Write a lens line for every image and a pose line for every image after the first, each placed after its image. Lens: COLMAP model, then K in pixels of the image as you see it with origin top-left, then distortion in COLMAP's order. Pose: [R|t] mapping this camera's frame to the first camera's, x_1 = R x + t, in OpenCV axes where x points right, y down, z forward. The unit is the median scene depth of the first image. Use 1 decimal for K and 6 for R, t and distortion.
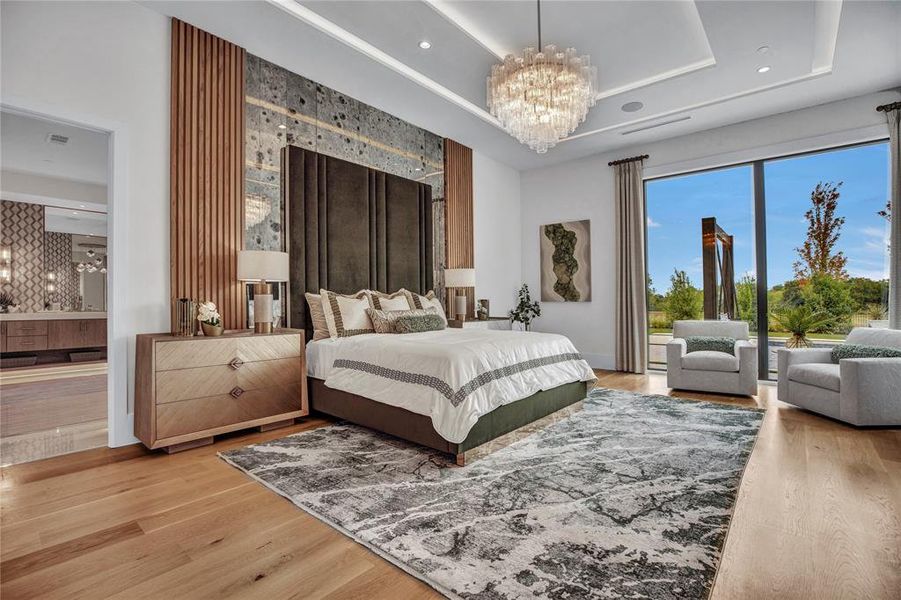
lens RADIAL K [[421.9, 0, 454.7], [0, 421.9, 299.6], [0, 0, 1]] dist [-0.001137, 0.000300]
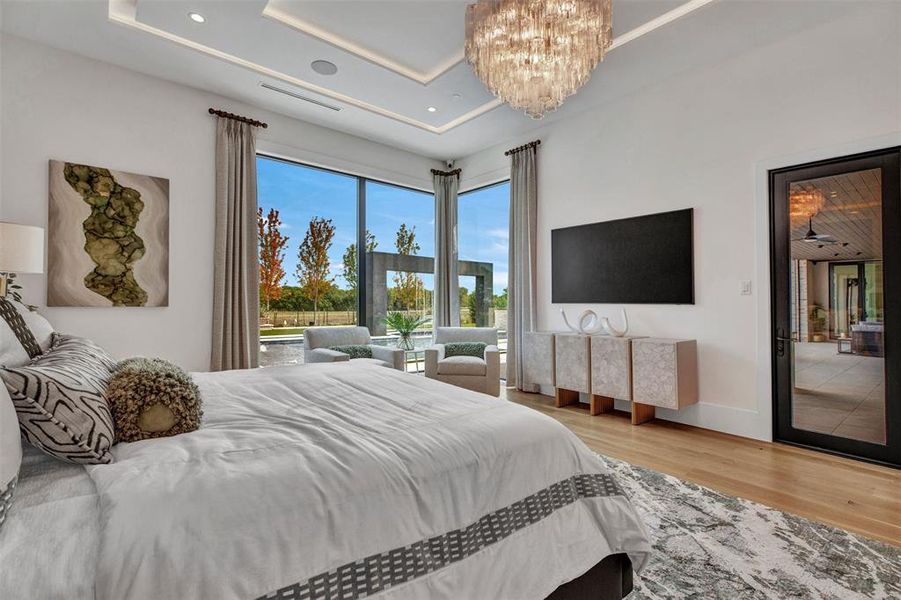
lens RADIAL K [[421.9, 0, 454.8], [0, 421.9, 297.8], [0, 0, 1]] dist [-0.001137, 0.000300]
pose [[0.165228, 0.016257, 0.986121, -0.307966], [-0.017582, 0.999754, -0.013536, -0.009527], [-0.986099, -0.015102, 0.165473, 0.582603]]
